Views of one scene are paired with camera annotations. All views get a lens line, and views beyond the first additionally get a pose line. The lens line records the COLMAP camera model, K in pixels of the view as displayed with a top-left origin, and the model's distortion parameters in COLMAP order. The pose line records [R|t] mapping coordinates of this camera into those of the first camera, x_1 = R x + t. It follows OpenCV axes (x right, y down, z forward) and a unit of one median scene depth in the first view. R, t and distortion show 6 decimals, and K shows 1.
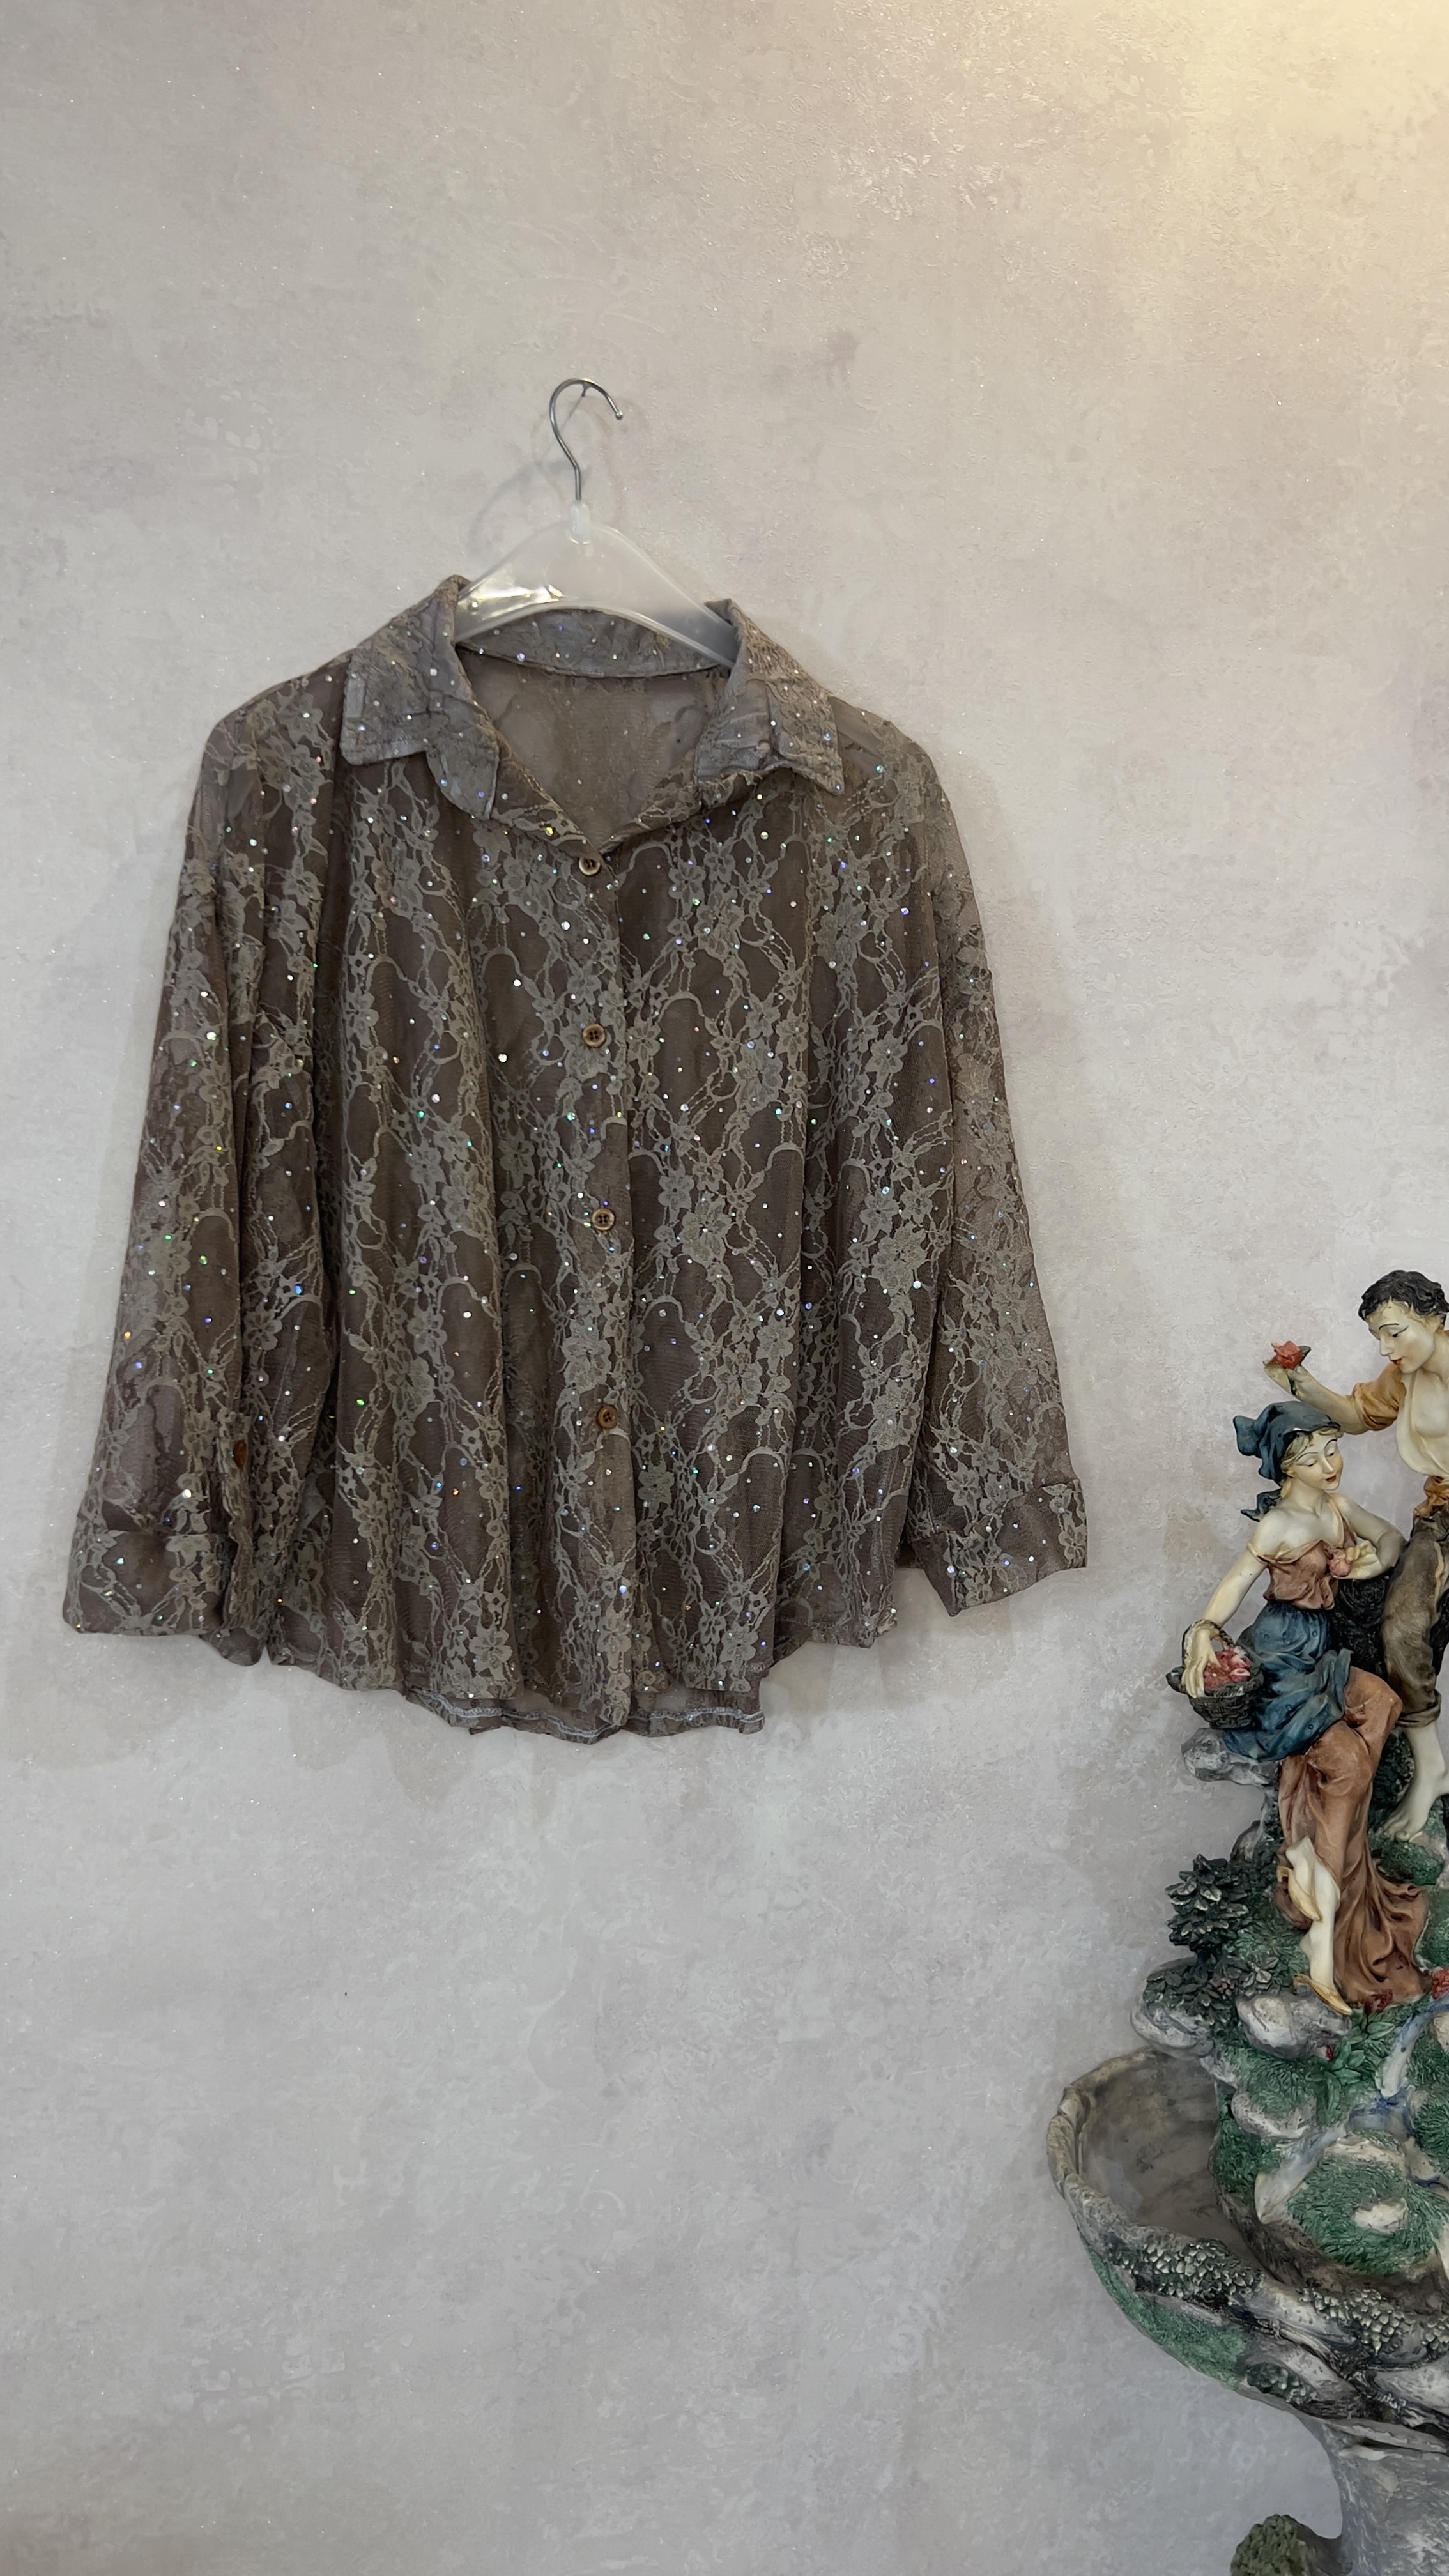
lens RADIAL K [[1952.3, 0, 723.7], [0, 1952.3, 1314.5], [0, 0, 1]] dist [0.106764, -0.106013]
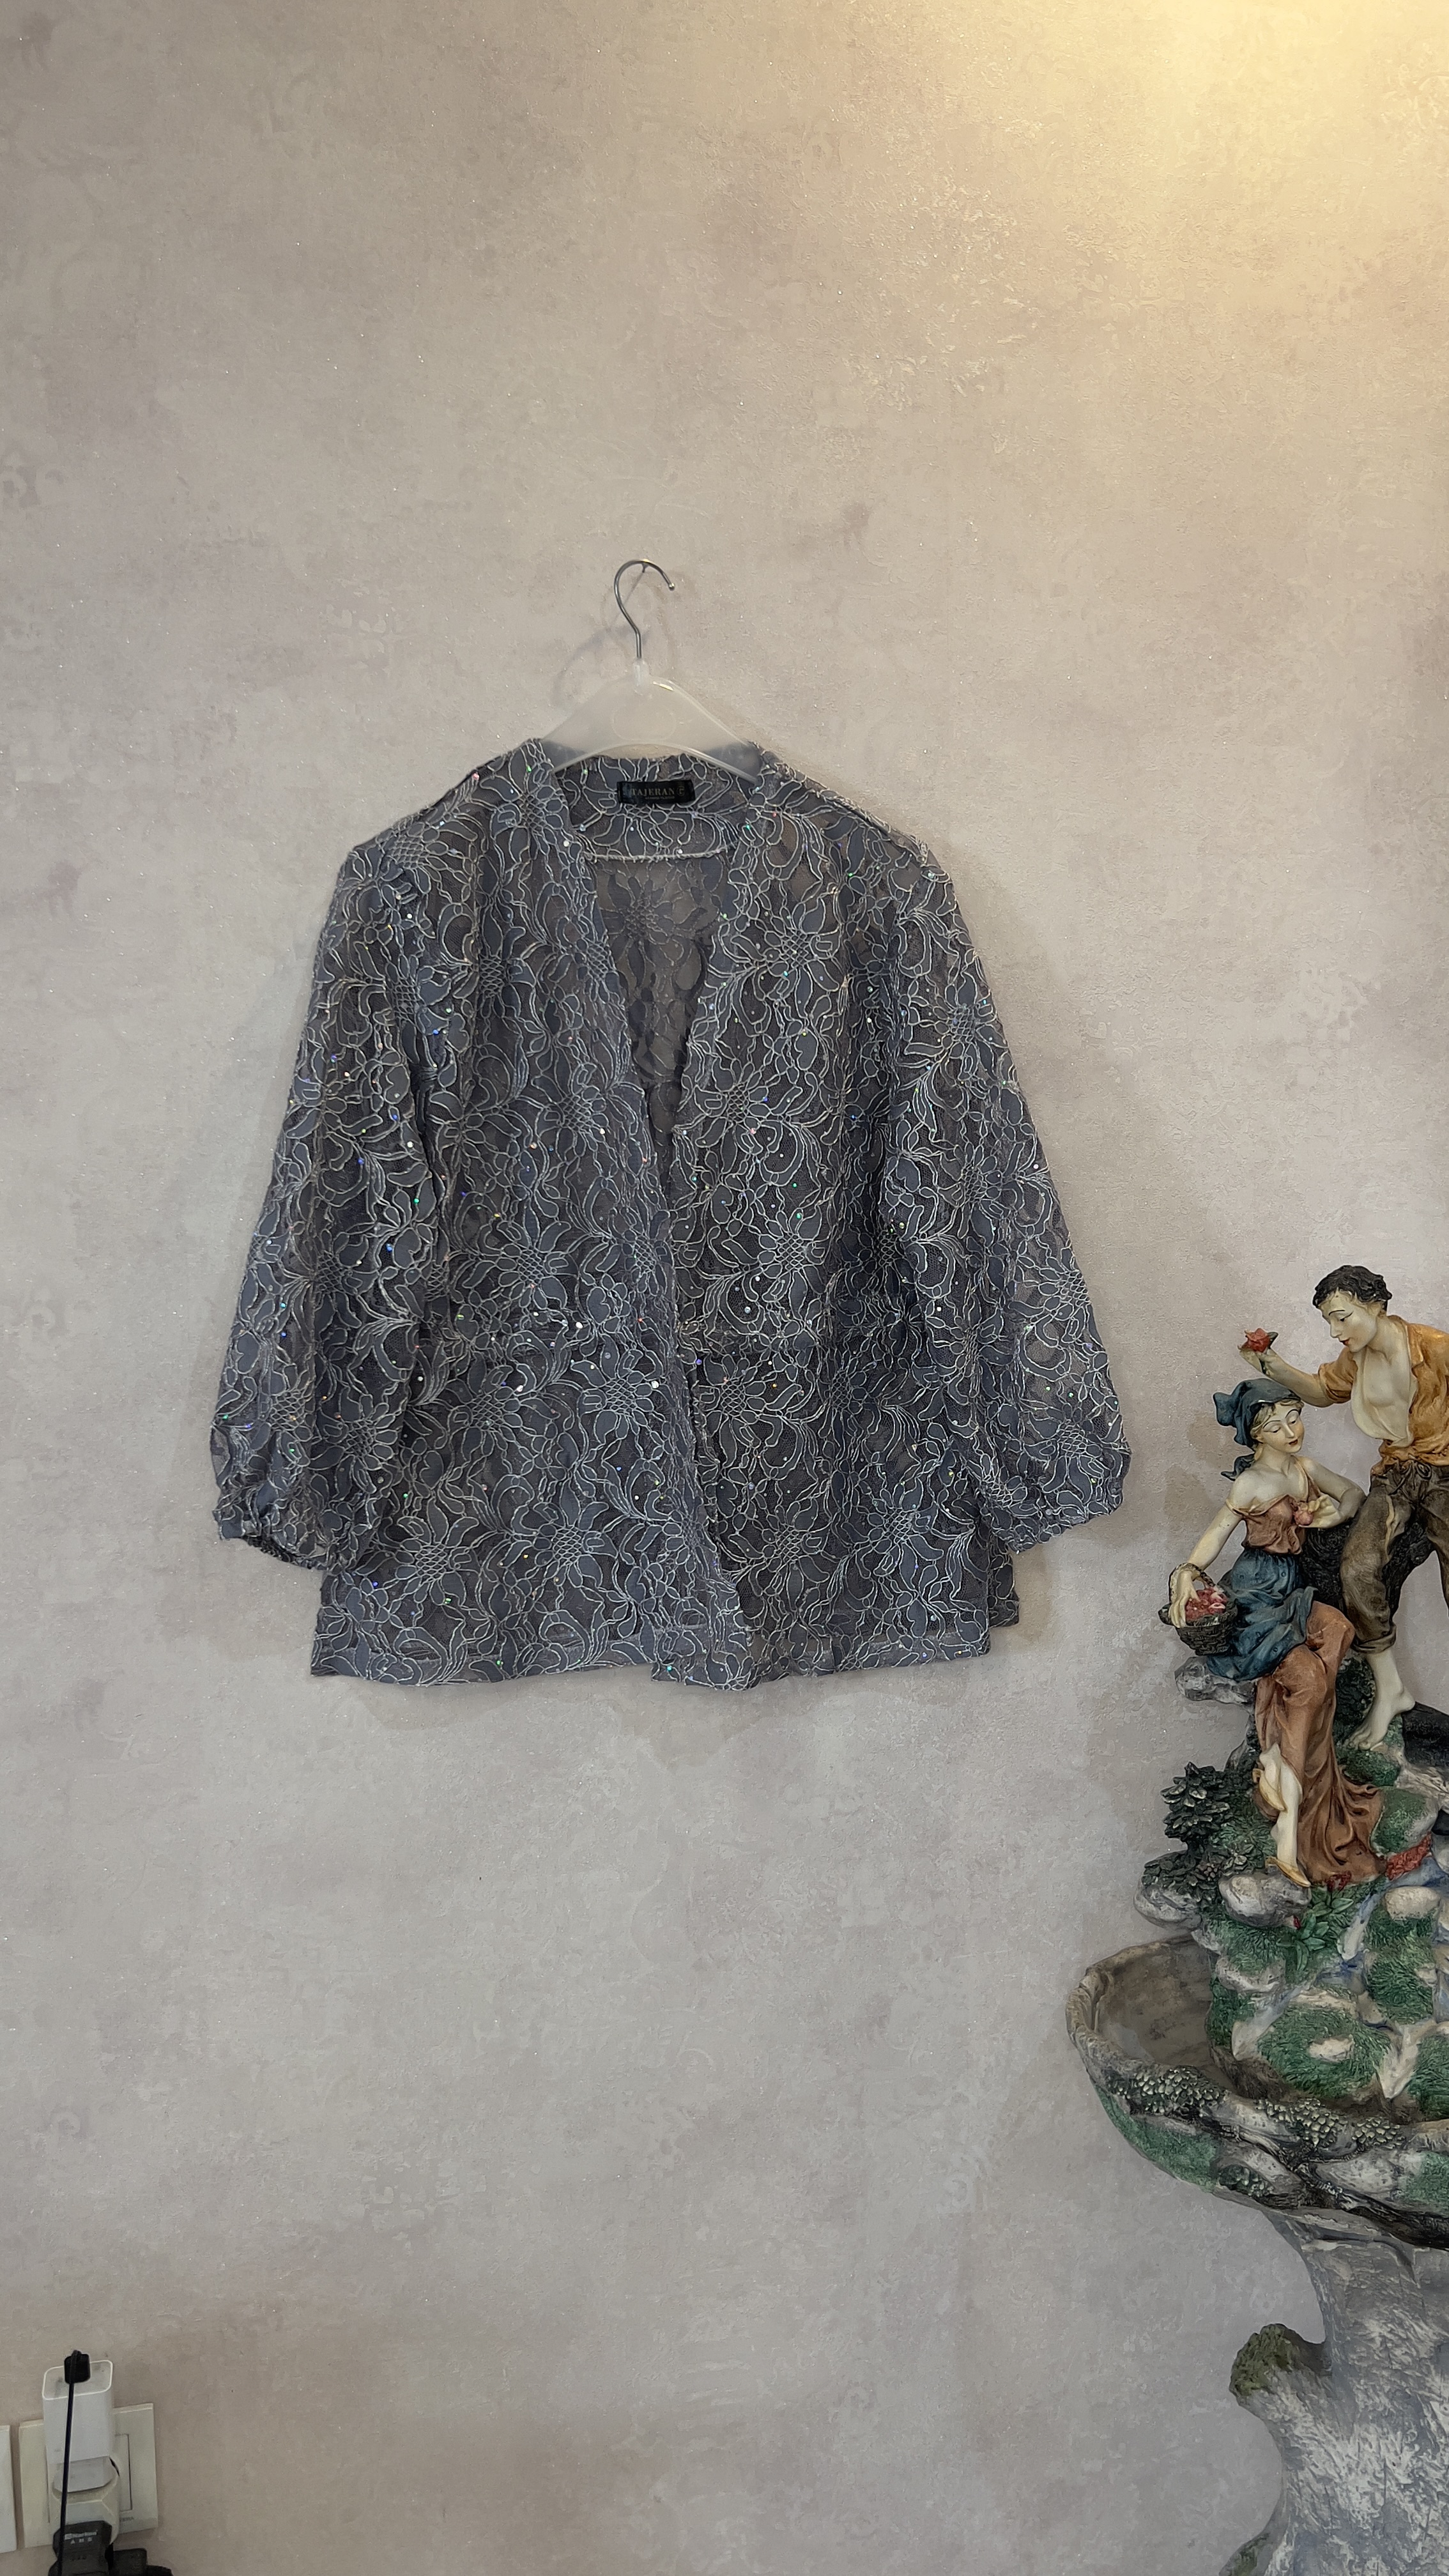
lens RADIAL K [[1893.5, 0, 717.5], [0, 1893.5, 1316.5], [0, 0, 1]] dist [0.155305, -0.191798]
pose [[0.997086, -0.023955, -0.072425, 0.048182], [0.022729, 0.999585, -0.017713, 0.020010], [0.072820, 0.016015, 0.997217, -0.172921]]
